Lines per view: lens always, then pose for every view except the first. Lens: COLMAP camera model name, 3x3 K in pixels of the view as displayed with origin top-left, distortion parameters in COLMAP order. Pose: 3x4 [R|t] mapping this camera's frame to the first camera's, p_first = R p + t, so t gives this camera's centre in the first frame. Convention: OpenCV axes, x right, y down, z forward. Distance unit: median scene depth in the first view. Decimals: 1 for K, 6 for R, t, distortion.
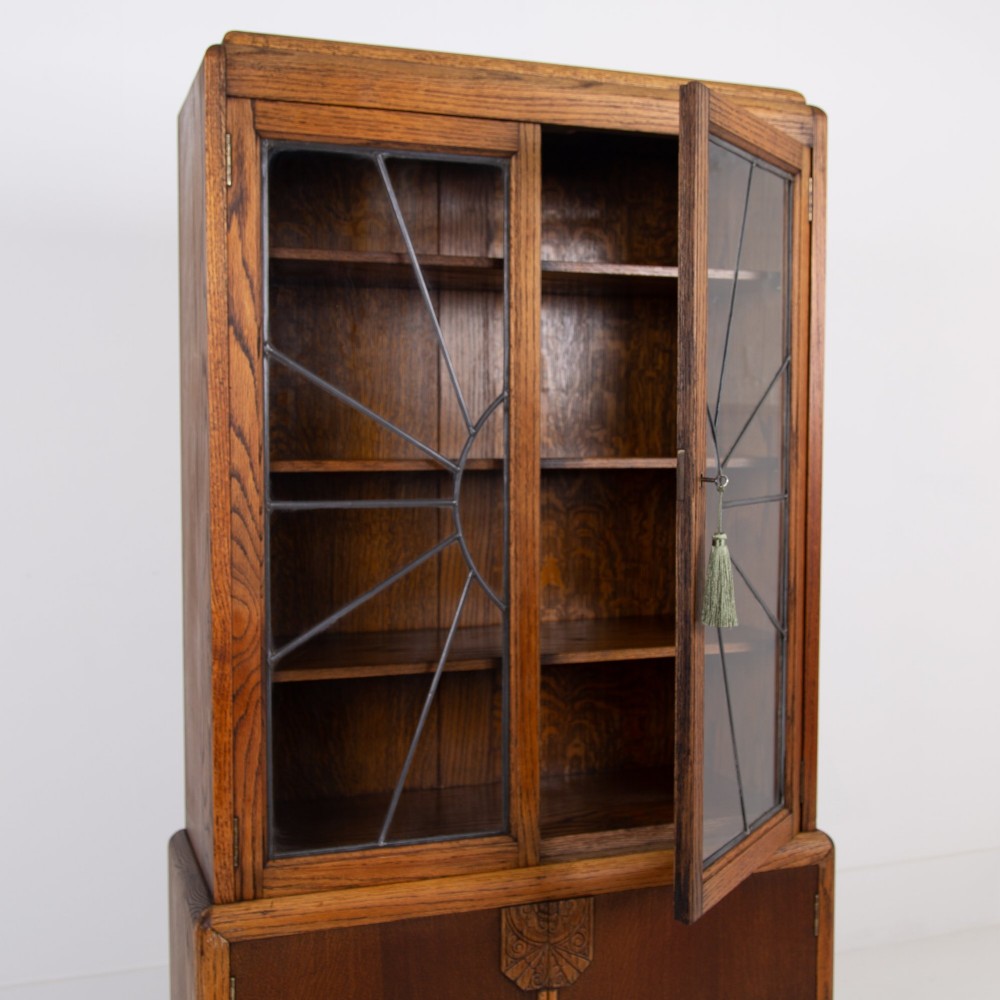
lens RADIAL K [[1251.4, 0, 471.1], [0, 1251.4, 509.8], [0, 0, 1]] dist [-0.007139, -0.002662]
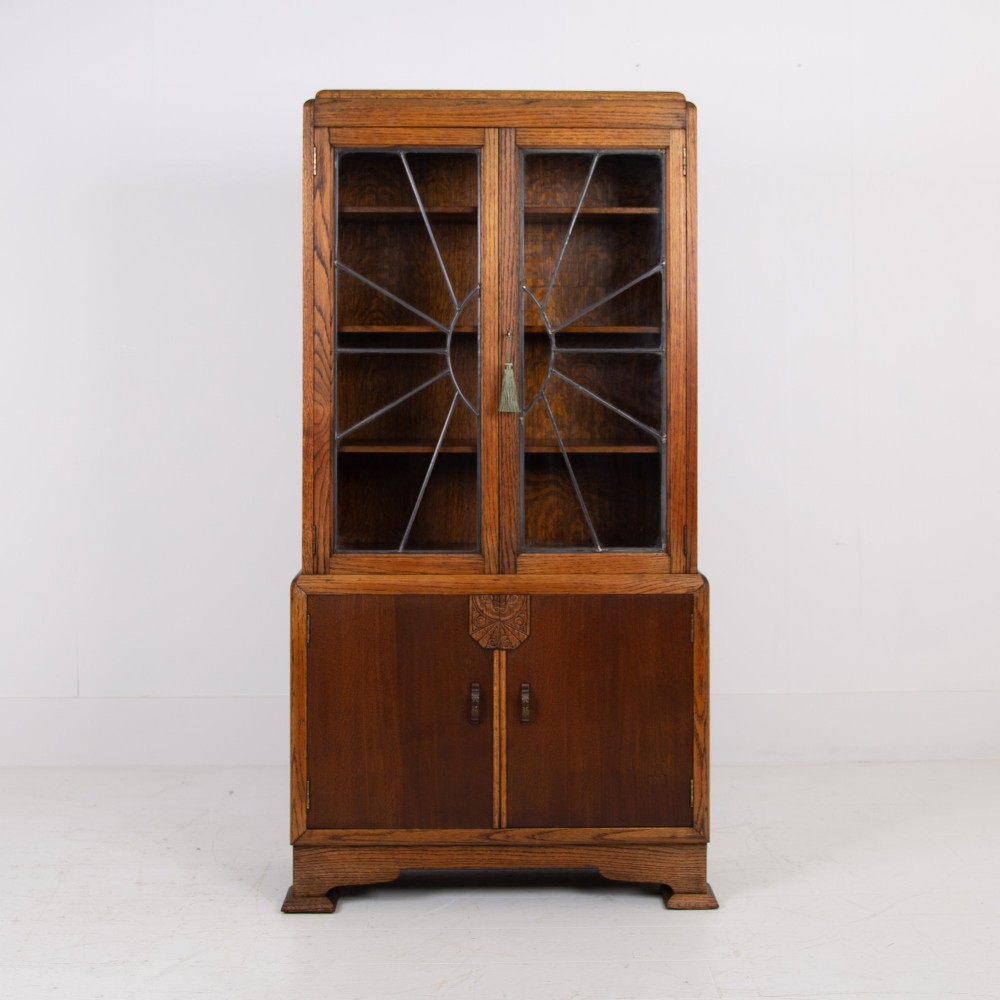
lens RADIAL K [[1403.0, 0, 507.1], [0, 1403.0, 351.7], [0, 0, 1]] dist [-0.022978, 0.062523]
pose [[0.950220, 0.000328, -0.311579, 0.681514], [-0.020060, 0.997989, -0.060126, 0.111953], [0.310933, 0.063383, 0.948316, -0.805944]]
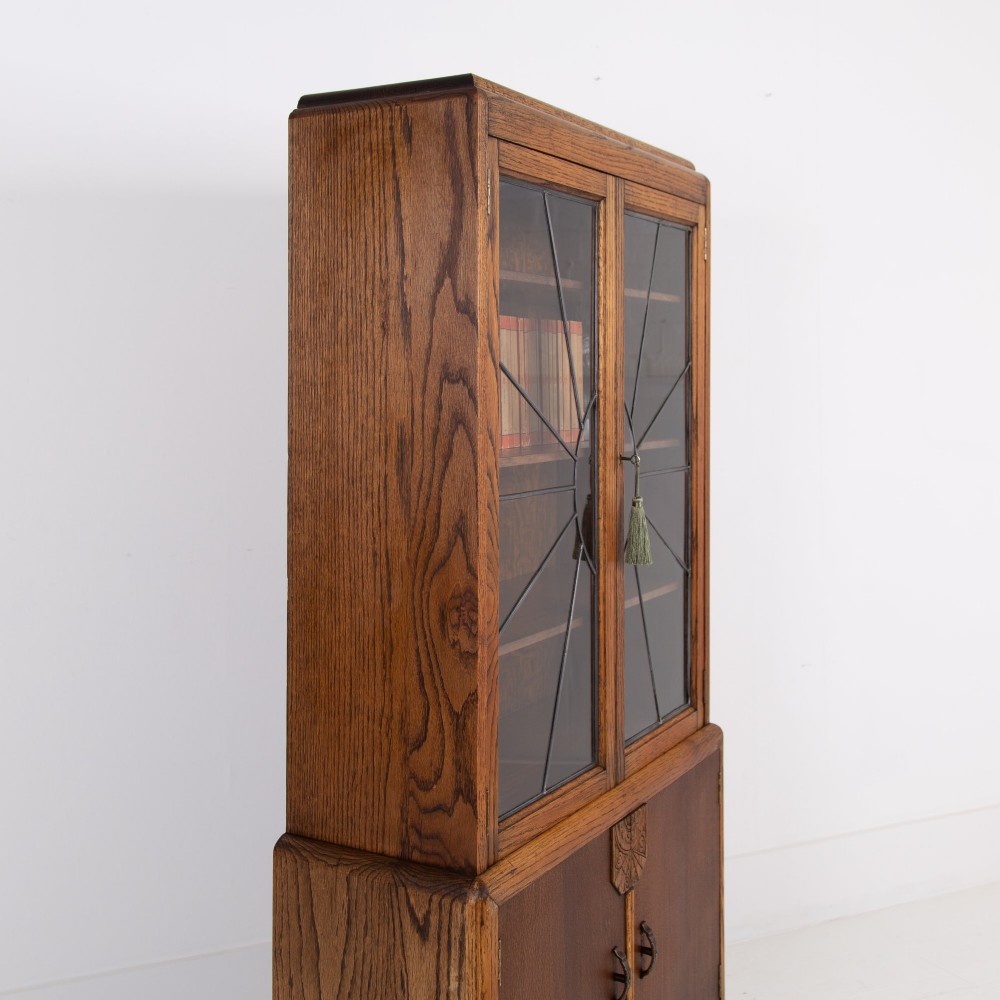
lens RADIAL K [[1291.0, 0, 487.4], [0, 1291.0, 394.7], [0, 0, 1]] dist [0.026355, 0.010630]
pose [[0.759162, -0.008334, 0.650848, -0.901710], [0.039130, 0.998694, -0.032853, -0.058132], [-0.649724, 0.050409, 0.758497, 0.129471]]
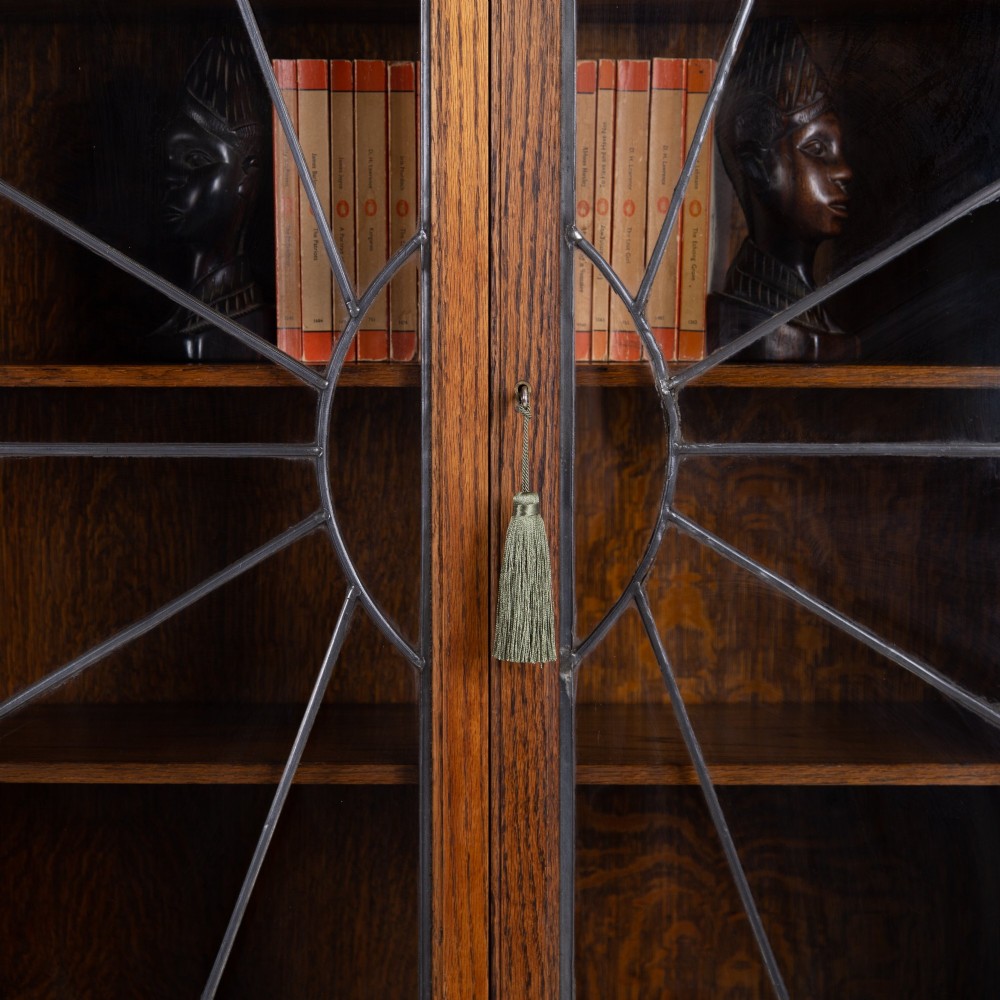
lens RADIAL K [[2625.6, 0, 498.6], [0, 2625.6, 513.8], [0, 0, 1]] dist [0.078072, -0.496586]
pose [[0.943525, 0.026696, -0.330224, 0.423164], [-0.022073, 0.999599, 0.017743, -0.000749], [0.330566, -0.009452, 0.943736, 0.022792]]
